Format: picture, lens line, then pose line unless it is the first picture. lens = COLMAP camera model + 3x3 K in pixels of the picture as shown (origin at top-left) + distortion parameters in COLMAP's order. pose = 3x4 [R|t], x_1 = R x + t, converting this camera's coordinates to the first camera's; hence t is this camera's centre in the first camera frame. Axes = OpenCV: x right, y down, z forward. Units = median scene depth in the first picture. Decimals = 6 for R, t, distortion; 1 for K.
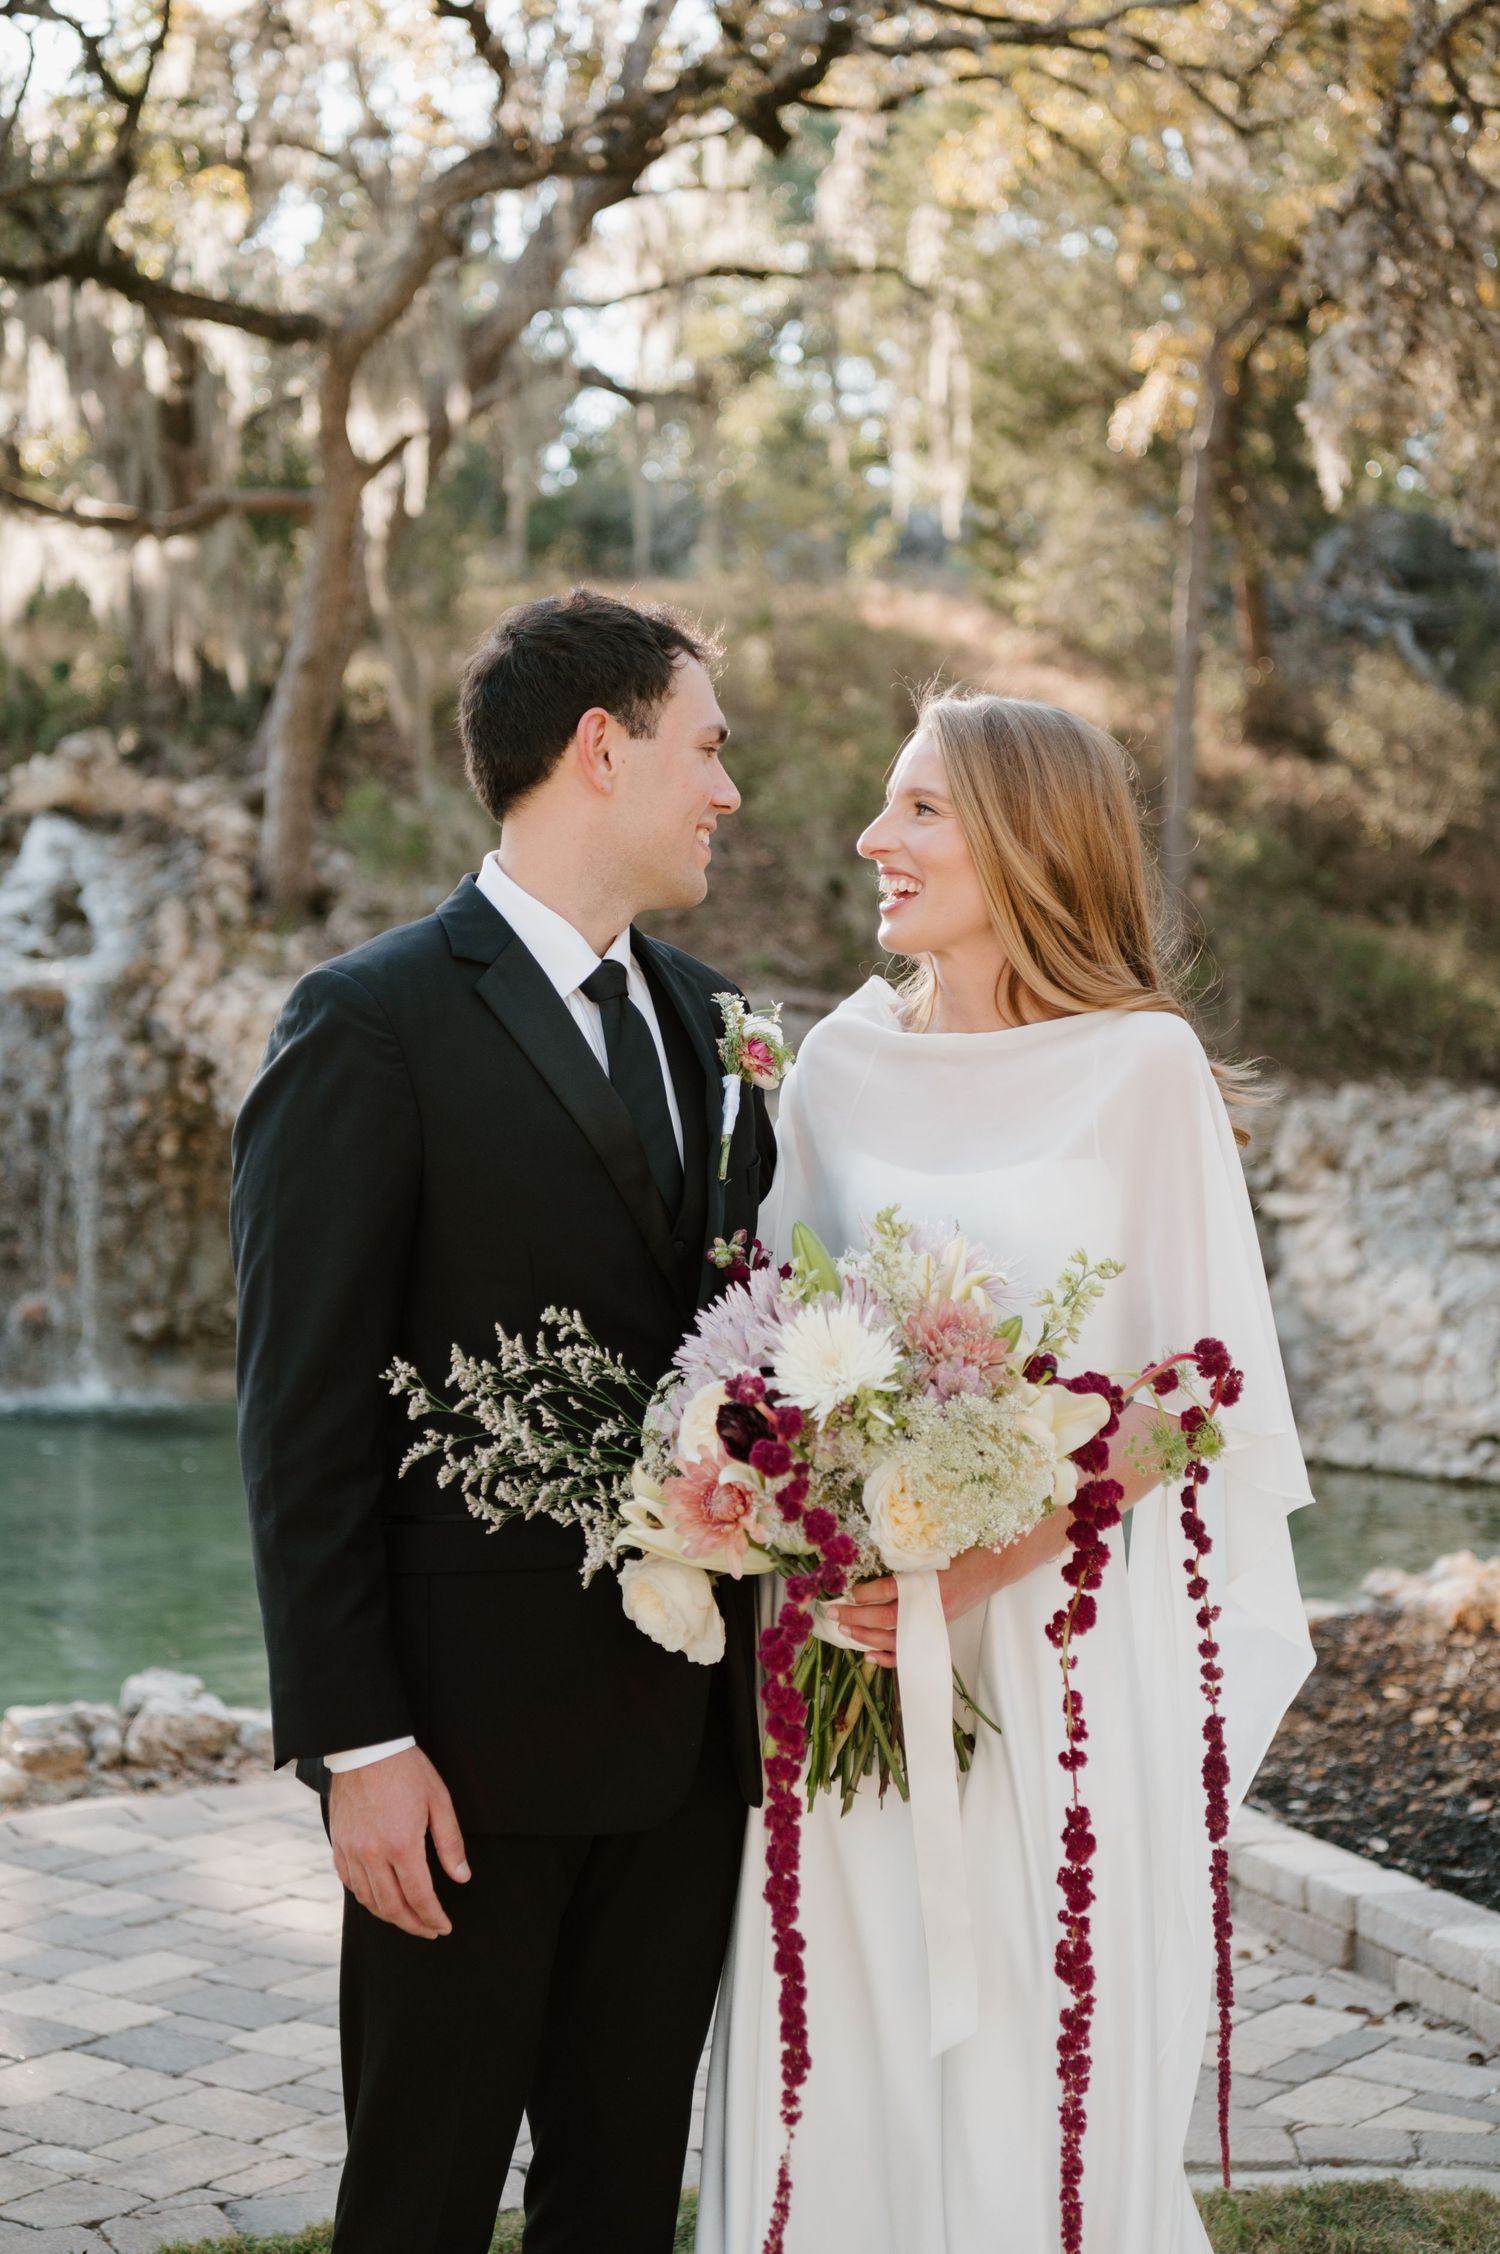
lens RADIAL K [[3382.5, 0, 750.0], [0, 3382.5, 1127.0], [0, 0, 1]] dist [-0.020399, -0.027038]
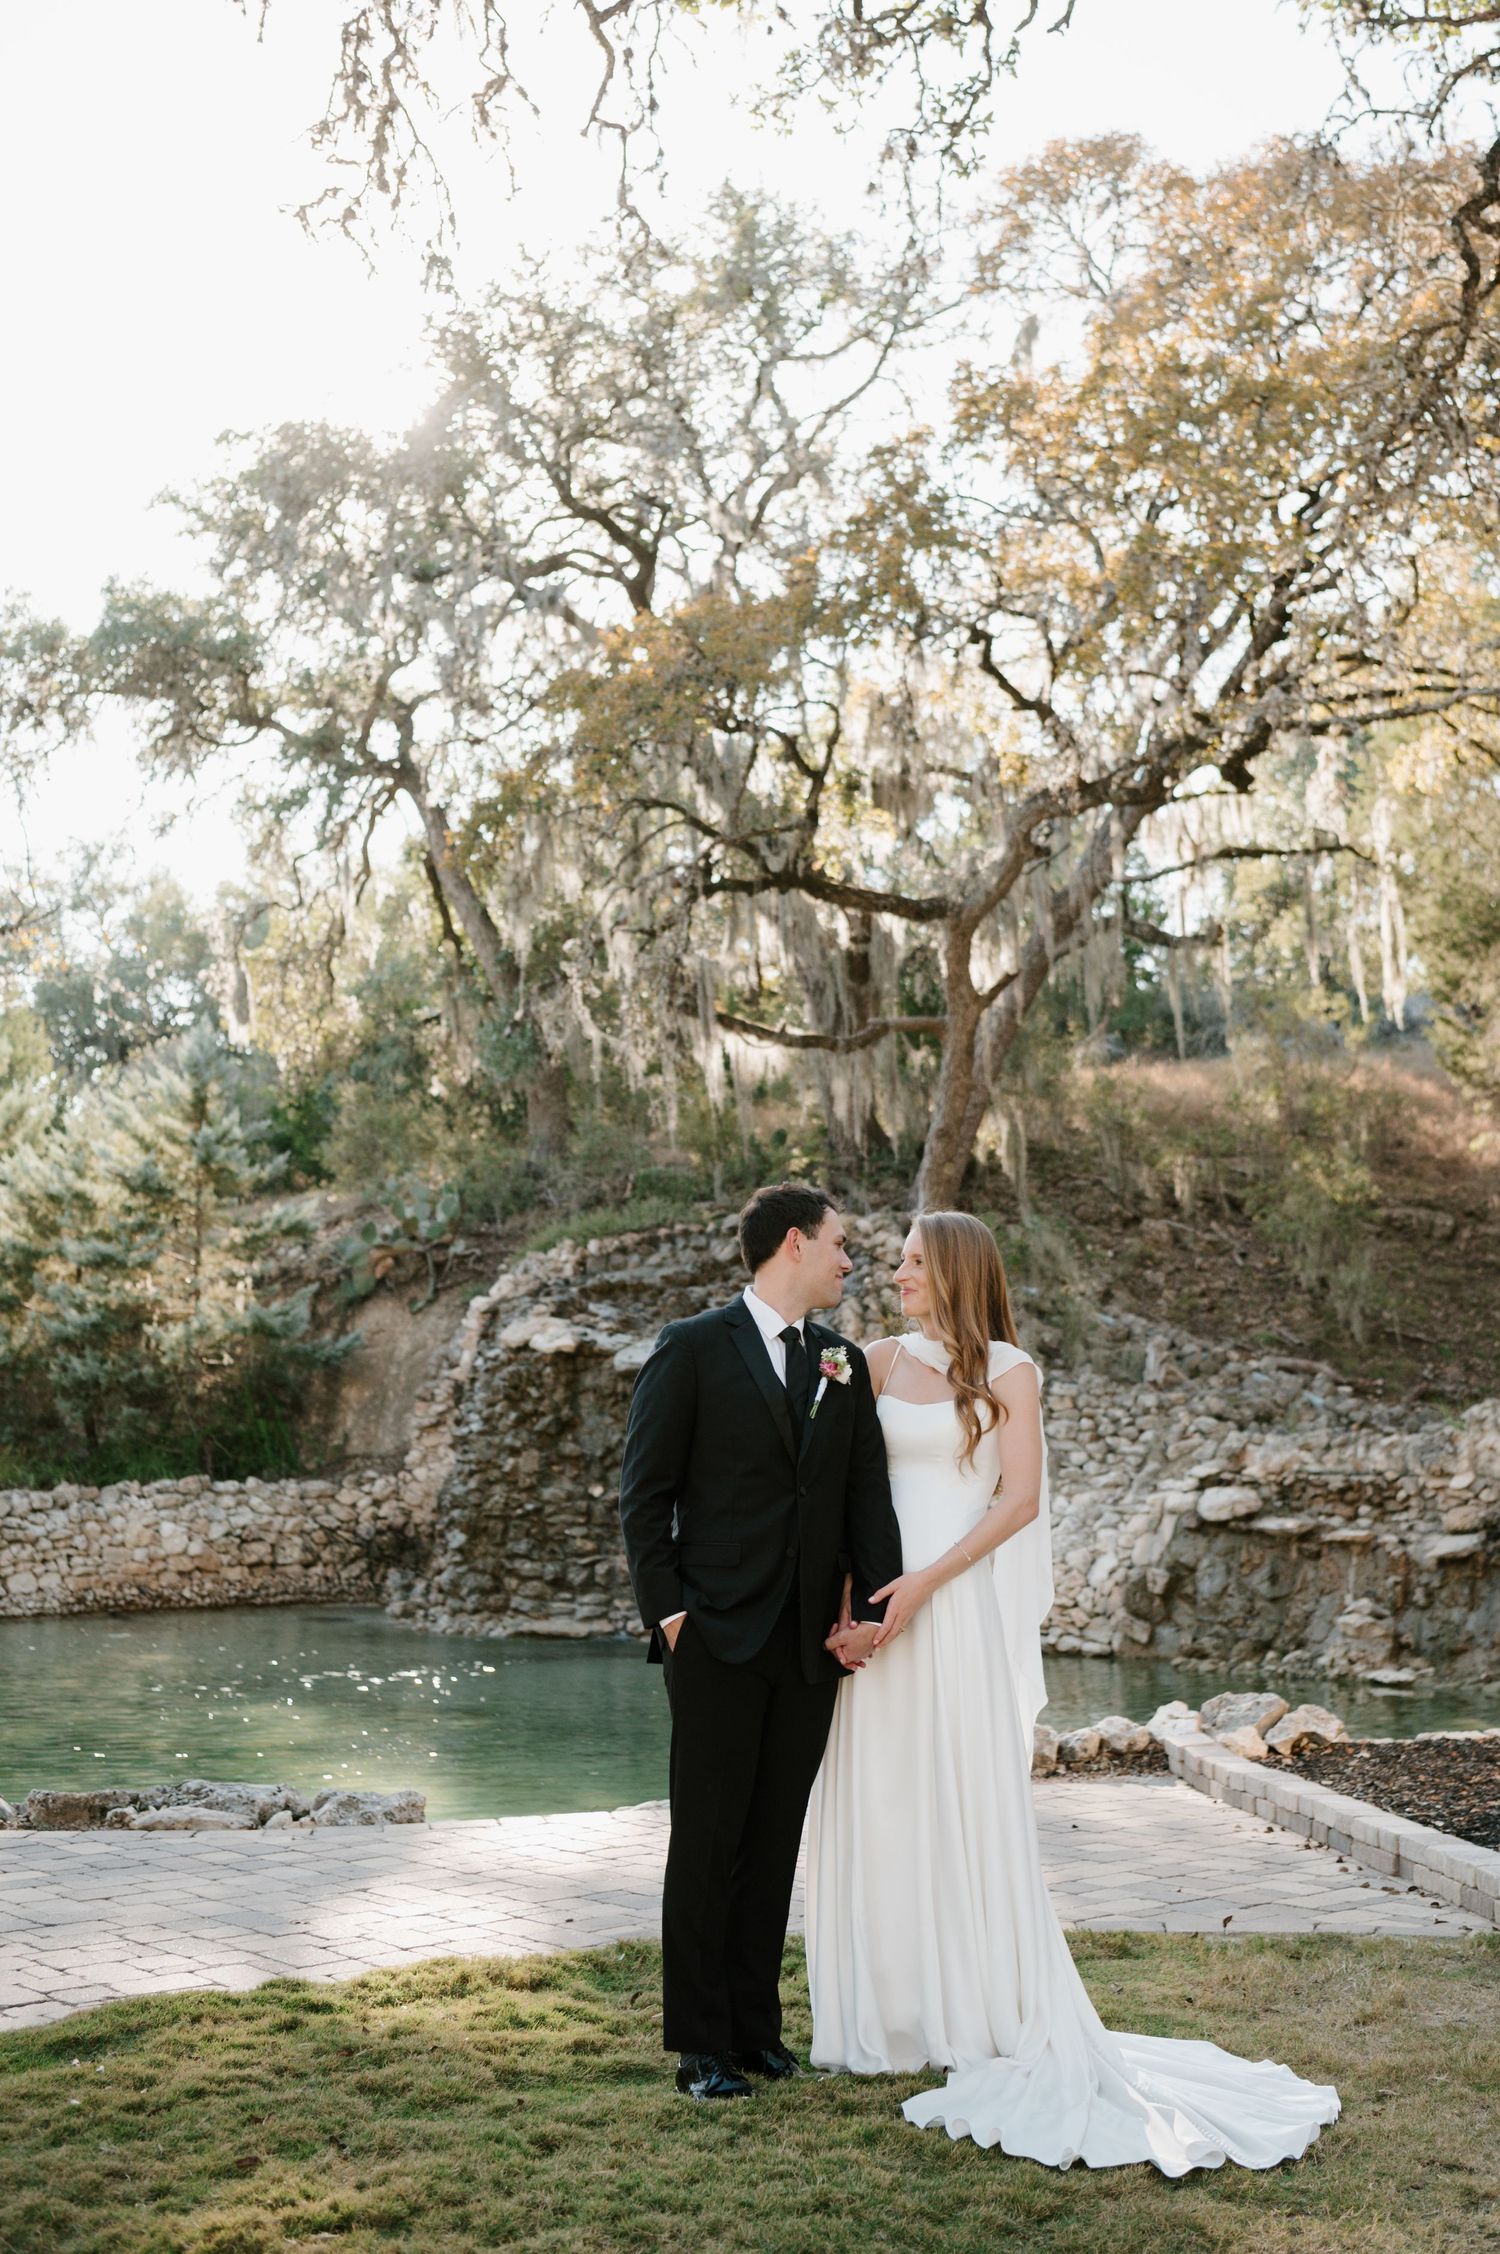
lens RADIAL K [[2654.6, 0, 863.4], [0, 2654.6, 1062.6], [0, 0, 1]] dist [-0.017138, 0.012706]
pose [[0.984341, -0.027316, -0.174144, 0.035074], [0.000457, 0.988313, -0.152440, 0.006923], [0.176273, 0.149974, 0.972849, -0.119694]]
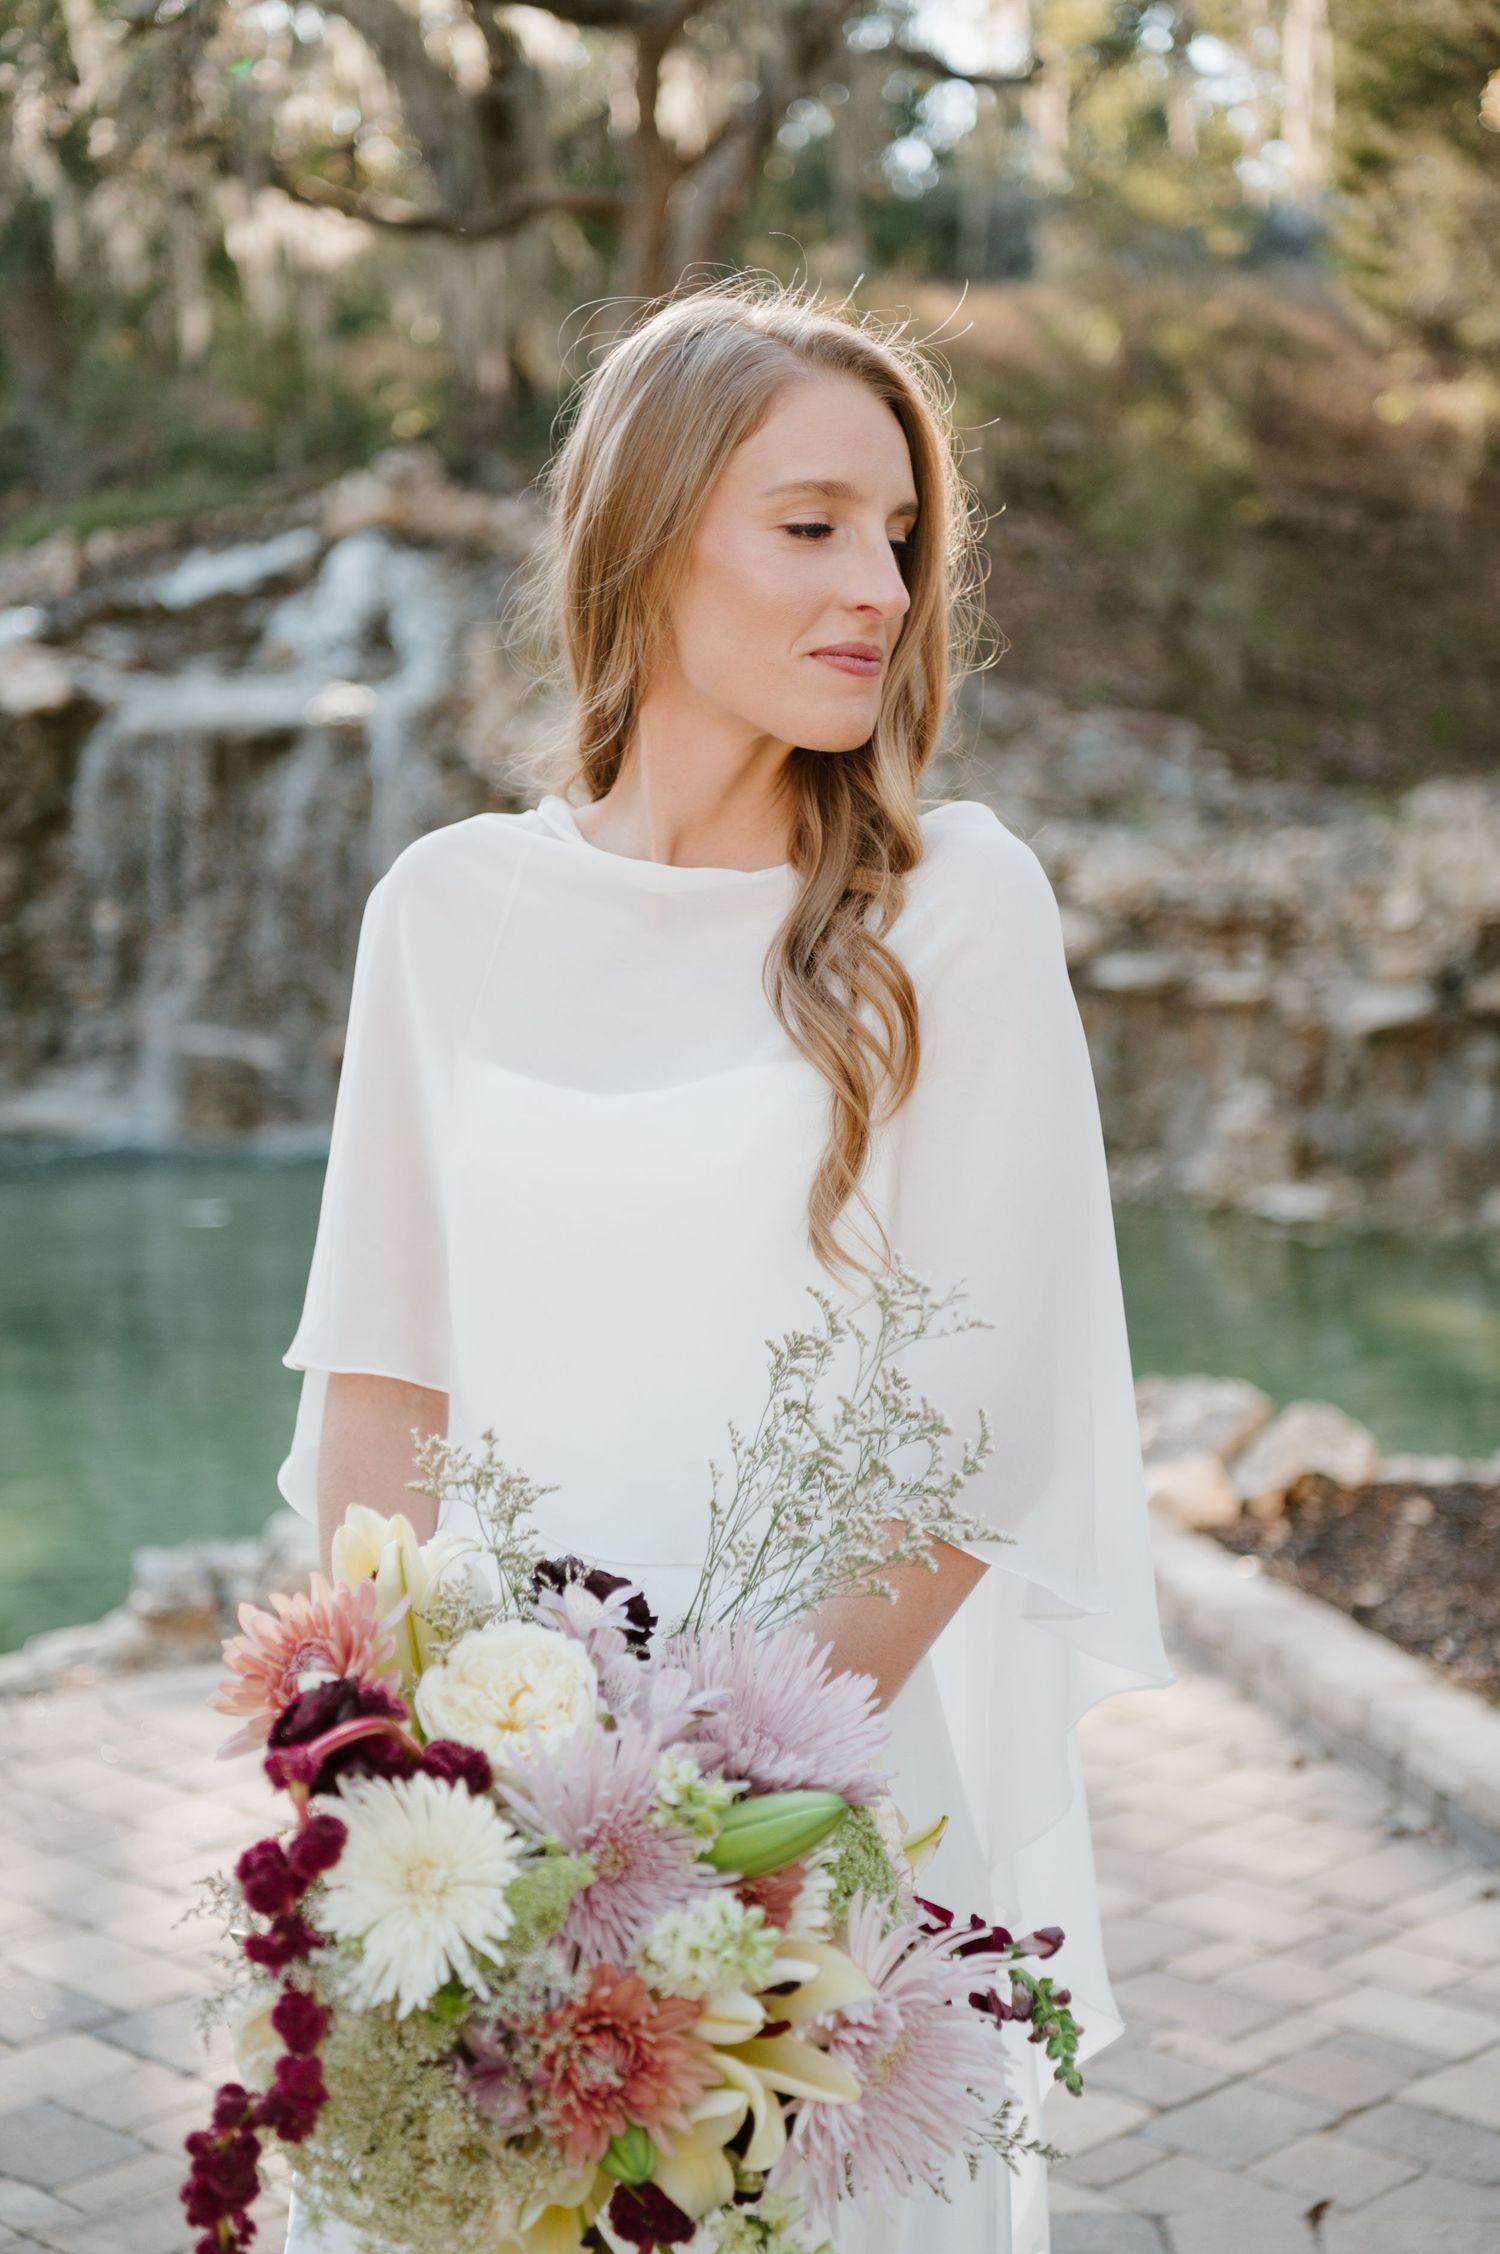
lens RADIAL K [[3363.5, 0, 750.0], [0, 3363.5, 1127.0], [0, 0, 1]] dist [-0.011452, 0.108376]
pose [[0.993885, 0.009054, -0.110045, 0.011516], [0.000184, 0.996495, 0.083649, -0.004405], [0.110417, -0.083158, 0.990400, 0.044120]]
